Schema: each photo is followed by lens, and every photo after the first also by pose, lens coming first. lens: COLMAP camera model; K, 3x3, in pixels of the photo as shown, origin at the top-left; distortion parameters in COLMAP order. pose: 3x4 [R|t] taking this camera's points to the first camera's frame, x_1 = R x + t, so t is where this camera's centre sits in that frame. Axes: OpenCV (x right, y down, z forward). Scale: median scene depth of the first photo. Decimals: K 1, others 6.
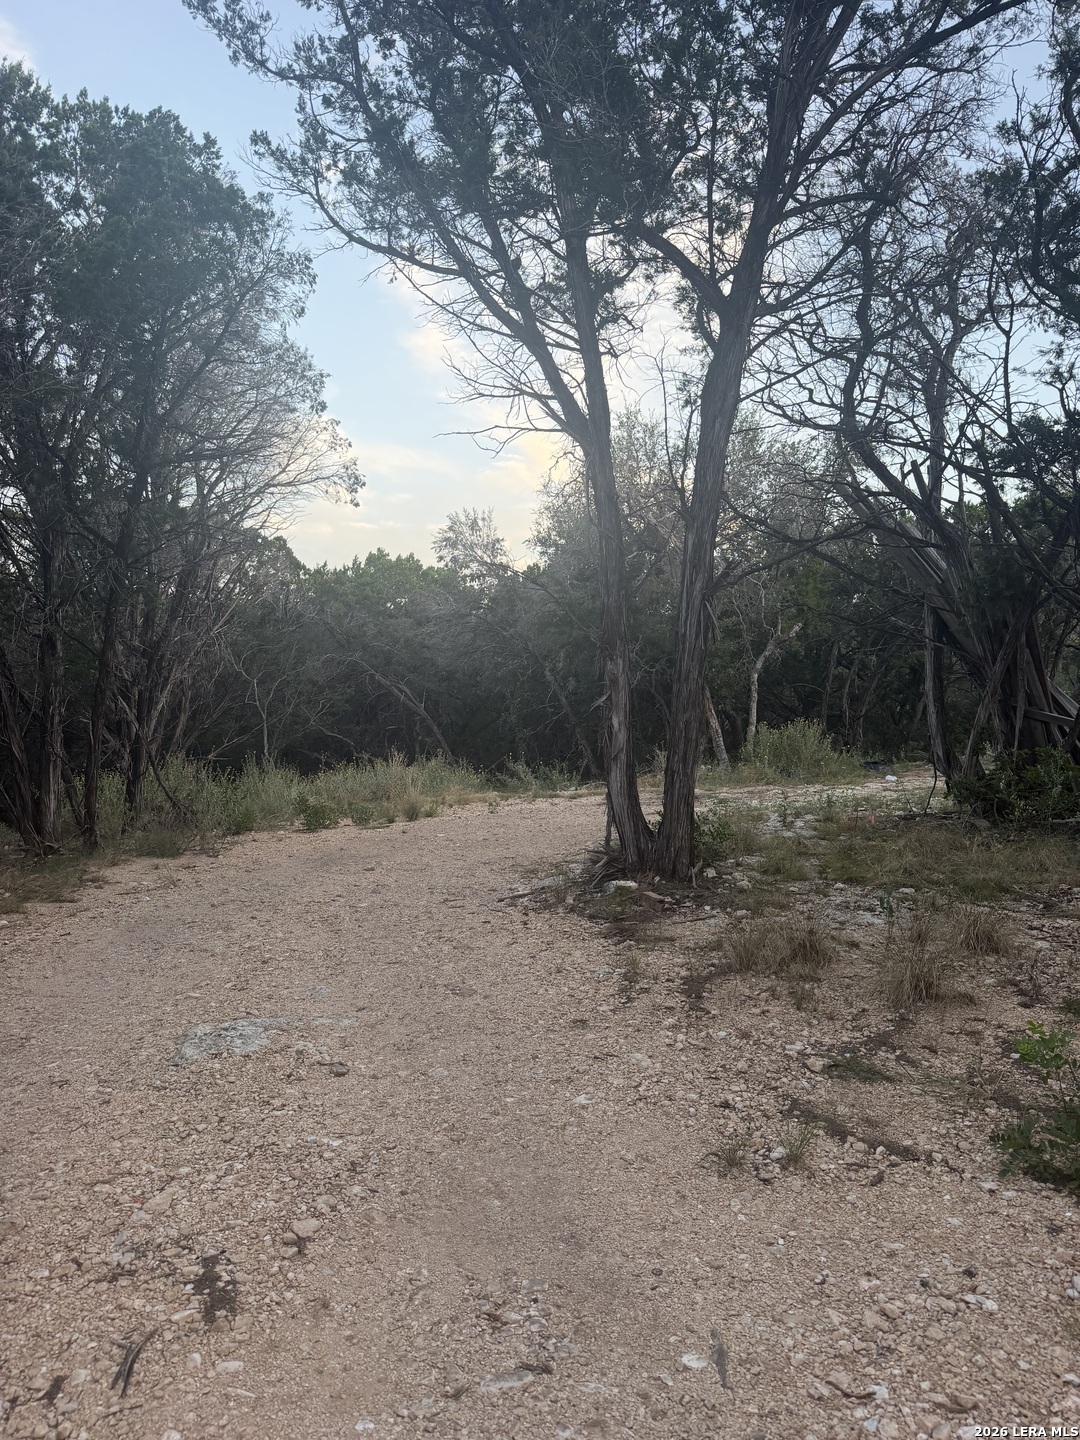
lens RADIAL K [[1003.4, 0, 539.7], [0, 1003.4, 756.2], [0, 0, 1]] dist [0.004092, 0.000066]
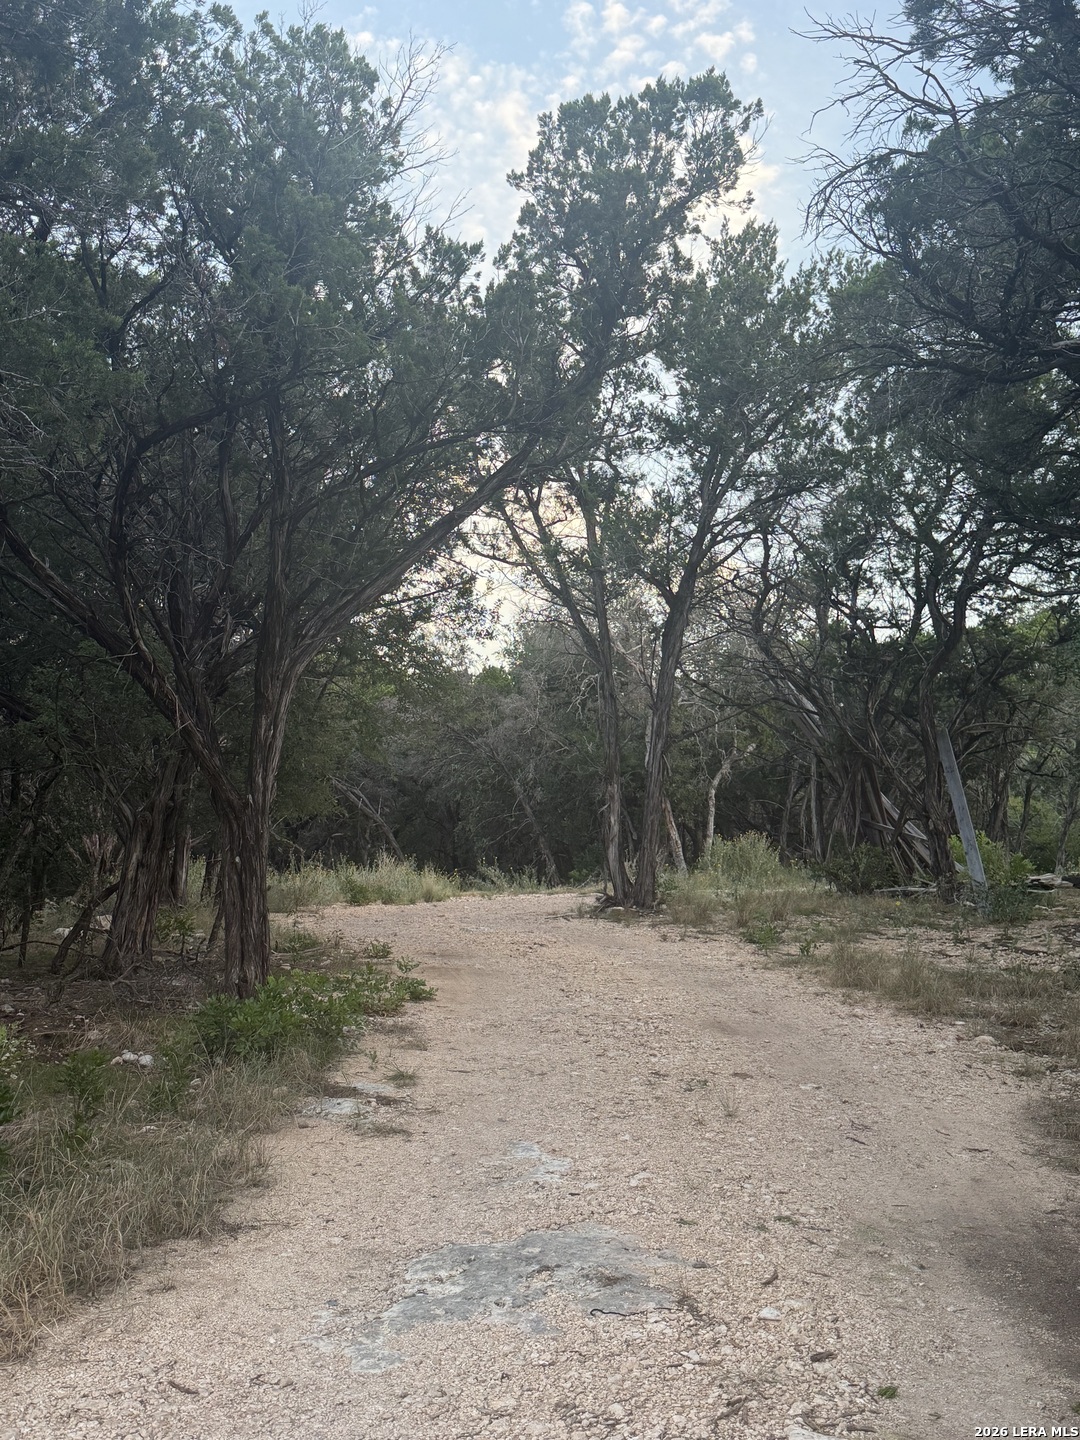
lens RADIAL K [[1423.2, 0, 531.8], [0, 1423.2, 727.6], [0, 0, 1]] dist [0.081042, 0.000000]
pose [[0.997484, 0.030415, 0.064033, -0.084947], [-0.022811, 0.992952, -0.116298, 0.036607], [-0.067119, 0.114545, 0.991148, -0.550979]]
